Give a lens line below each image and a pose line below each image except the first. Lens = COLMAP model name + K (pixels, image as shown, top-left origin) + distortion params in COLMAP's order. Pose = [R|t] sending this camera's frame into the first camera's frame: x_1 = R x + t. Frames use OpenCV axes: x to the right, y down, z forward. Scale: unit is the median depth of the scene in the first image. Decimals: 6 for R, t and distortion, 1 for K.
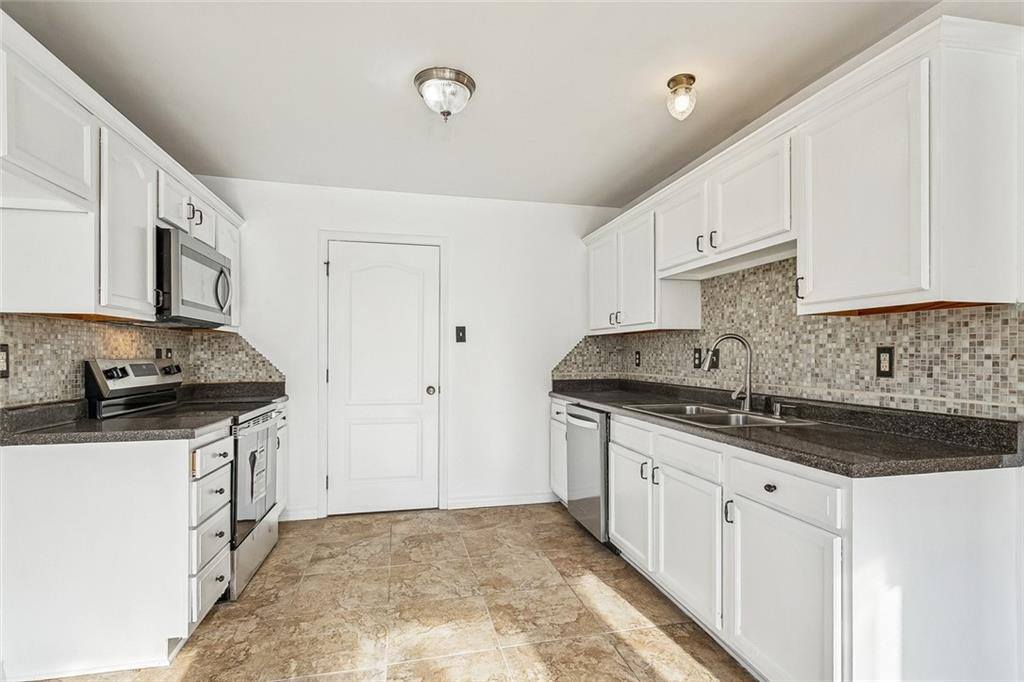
lens RADIAL K [[489.8, 0, 495.4], [0, 489.8, 352.9], [0, 0, 1]] dist [0.000697, 0.000732]
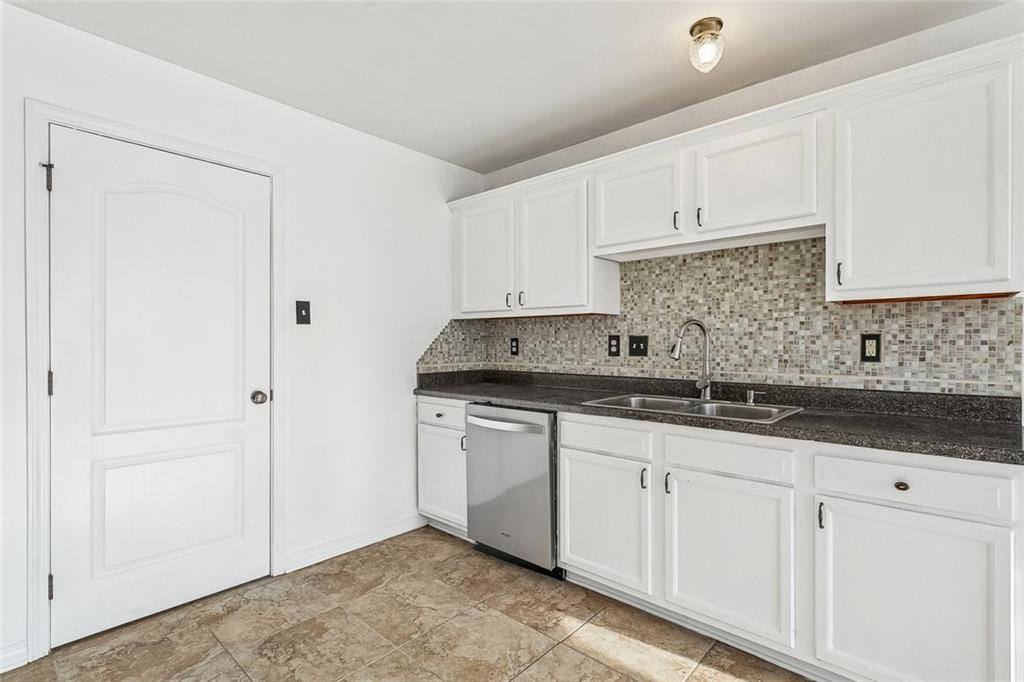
lens RADIAL K [[489.8, 0, 503.5], [0, 489.8, 344.6], [0, 0, 1]] dist [0.000697, 0.000732]
pose [[0.815771, -0.004294, 0.578360, -0.295377], [-0.000195, 0.999970, 0.007699, 0.001949], [-0.578375, -0.006393, 0.815746, 0.347906]]
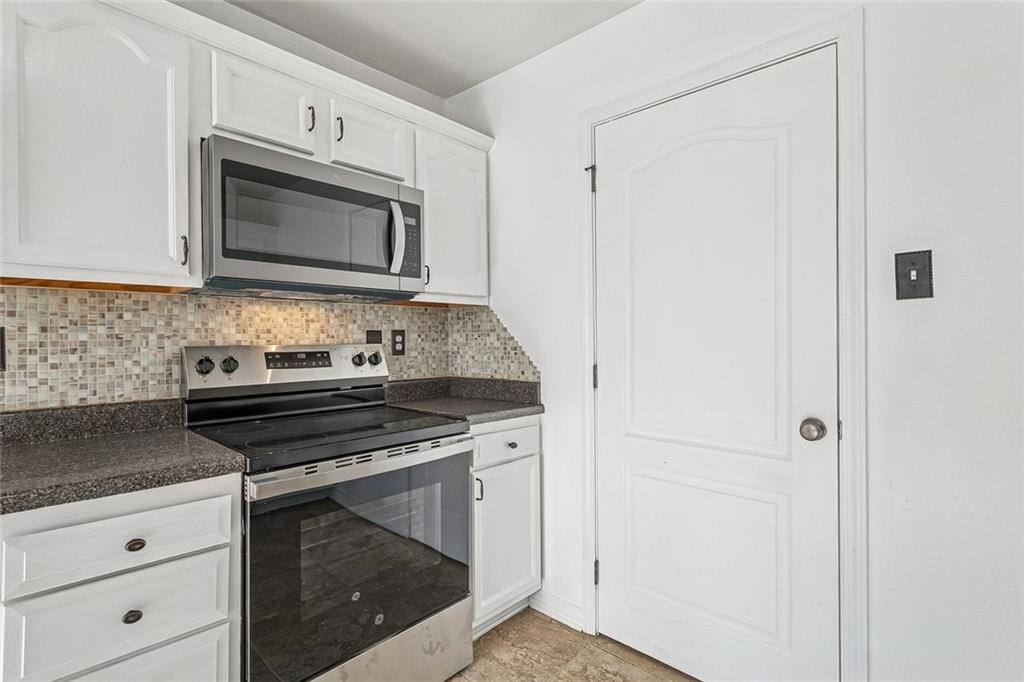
lens RADIAL K [[489.8, 0, 509.5], [0, 489.8, 336.6], [0, 0, 1]] dist [0.000697, 0.000732]
pose [[0.587752, -0.005184, -0.809024, 0.047945], [0.009236, 0.999957, 0.000303, 0.002340], [0.808988, -0.007650, 0.587775, 0.713006]]
